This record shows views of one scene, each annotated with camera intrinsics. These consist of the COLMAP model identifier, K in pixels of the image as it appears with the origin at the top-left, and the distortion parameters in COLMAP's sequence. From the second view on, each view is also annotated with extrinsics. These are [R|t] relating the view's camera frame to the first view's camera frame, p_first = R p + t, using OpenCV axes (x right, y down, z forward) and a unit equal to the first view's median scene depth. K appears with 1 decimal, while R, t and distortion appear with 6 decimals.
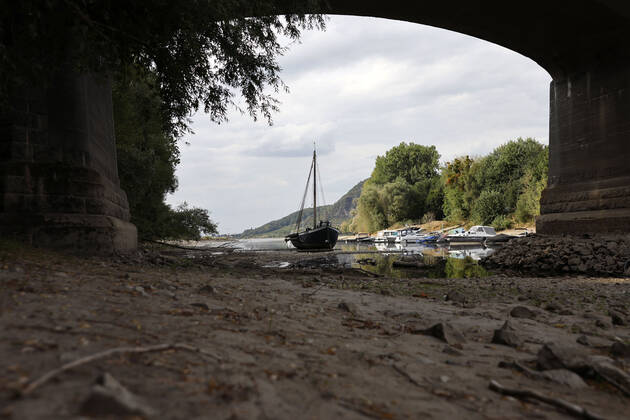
lens RADIAL K [[588.7, 0, 310.1], [0, 588.7, 214.0], [0, 0, 1]] dist [0.003575, 0.000000]
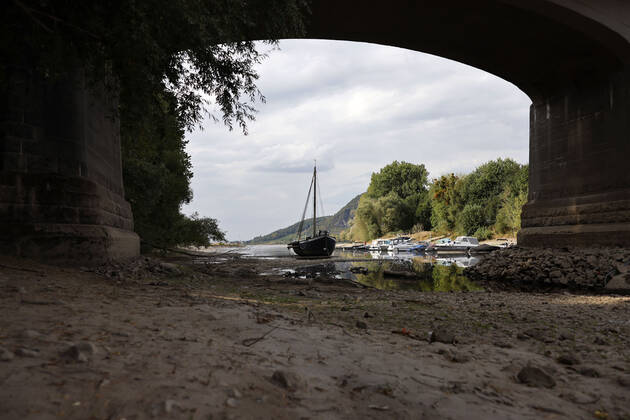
lens RADIAL K [[522.1, 0, 316.3], [0, 522.1, 198.3], [0, 0, 1]] dist [0.002714, 0.017747]
pose [[0.999912, 0.011985, 0.005620, 0.002706], [-0.011701, 0.998779, -0.048000, -0.000659], [-0.006188, 0.047930, 0.998832, 0.010999]]
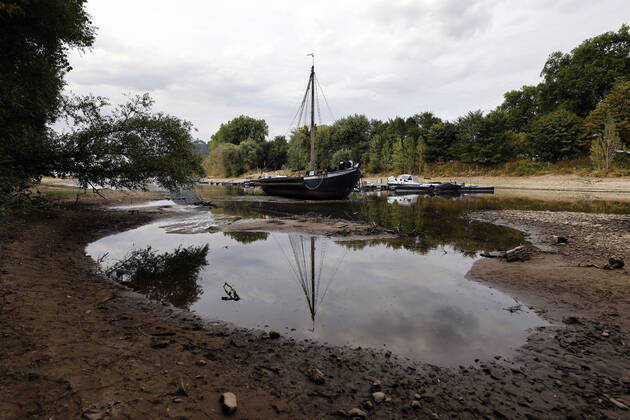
lens RADIAL K [[322.7, 0, 318.7], [0, 322.7, 207.4], [0, 0, 1]] dist [0.002403, 0.000501]
pose [[0.881991, -0.014648, 0.471038, -0.096366], [-0.043019, 0.992841, 0.111425, 0.012765], [-0.469298, -0.118540, 0.875047, 0.328752]]
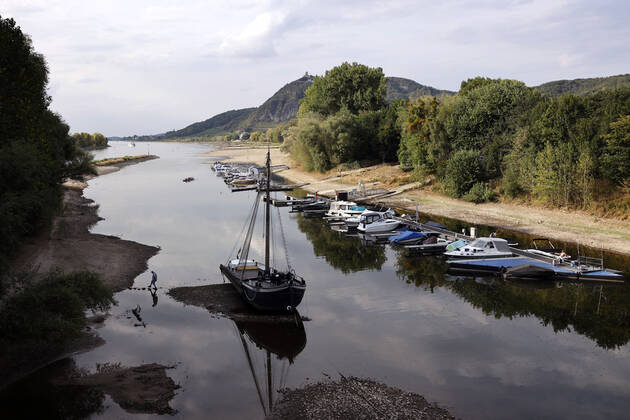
lens RADIAL K [[588.7, 0, 256.5], [0, 588.7, 189.3], [0, 0, 1]] dist [0.003575, 0.000000]
pose [[0.999139, 0.010306, 0.040198, -0.016520], [-0.015485, 0.991297, 0.130731, -0.081114], [-0.038501, -0.131241, 0.990603, 0.185500]]
